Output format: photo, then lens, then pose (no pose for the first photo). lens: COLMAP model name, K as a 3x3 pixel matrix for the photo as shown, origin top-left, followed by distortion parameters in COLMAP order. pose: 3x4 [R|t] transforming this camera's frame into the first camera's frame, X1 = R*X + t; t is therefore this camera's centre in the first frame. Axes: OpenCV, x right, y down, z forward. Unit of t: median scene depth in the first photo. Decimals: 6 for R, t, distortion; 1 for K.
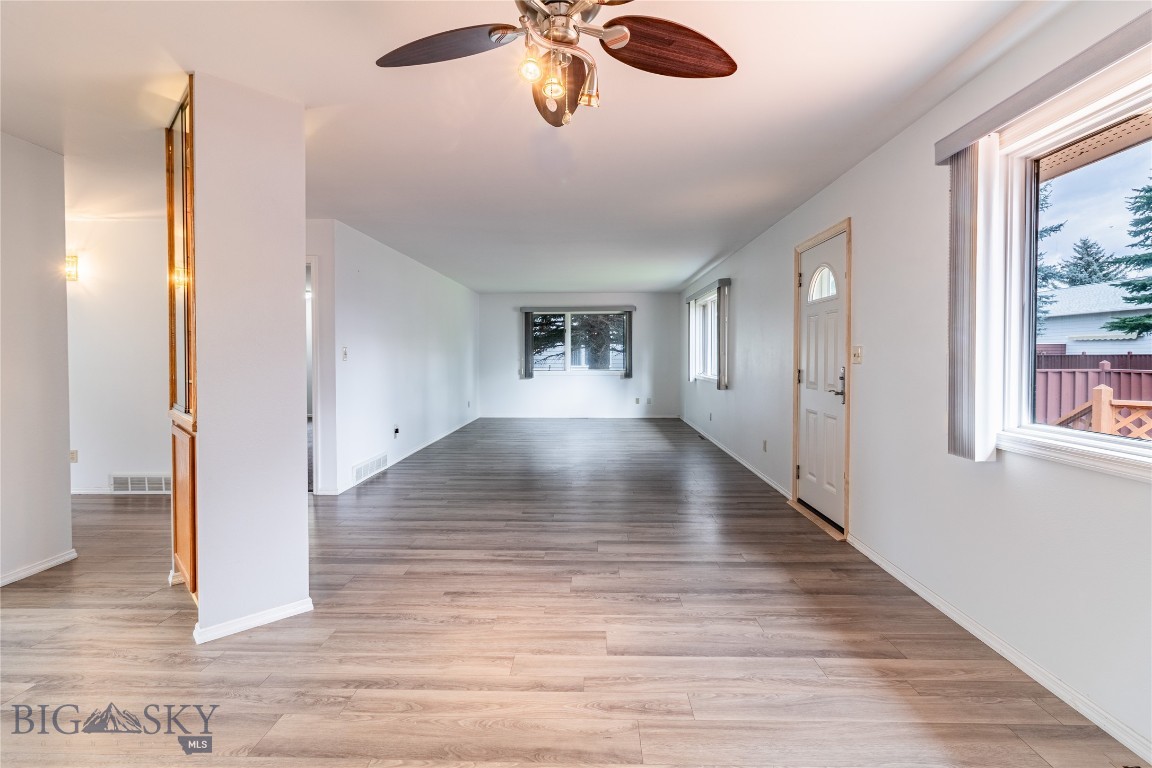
lens RADIAL K [[530.9, 0, 576.7], [0, 530.9, 366.0], [0, 0, 1]] dist [0.001912, 0.000255]
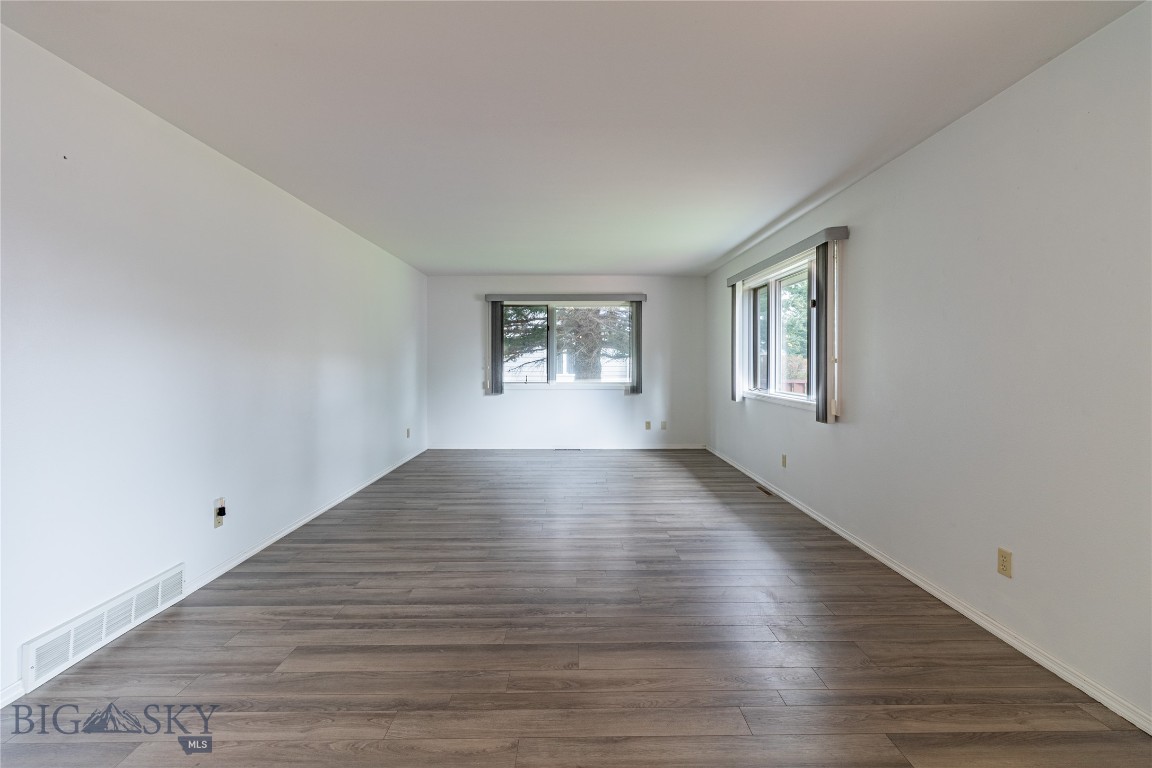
lens RADIAL K [[530.9, 0, 576.7], [0, 530.9, 366.0], [0, 0, 1]] dist [0.001912, 0.000255]
pose [[0.999007, 0.002784, 0.044476, -0.028350], [-0.002219, 0.999916, -0.012760, -0.010667], [-0.044508, 0.012648, 0.998929, 0.535561]]
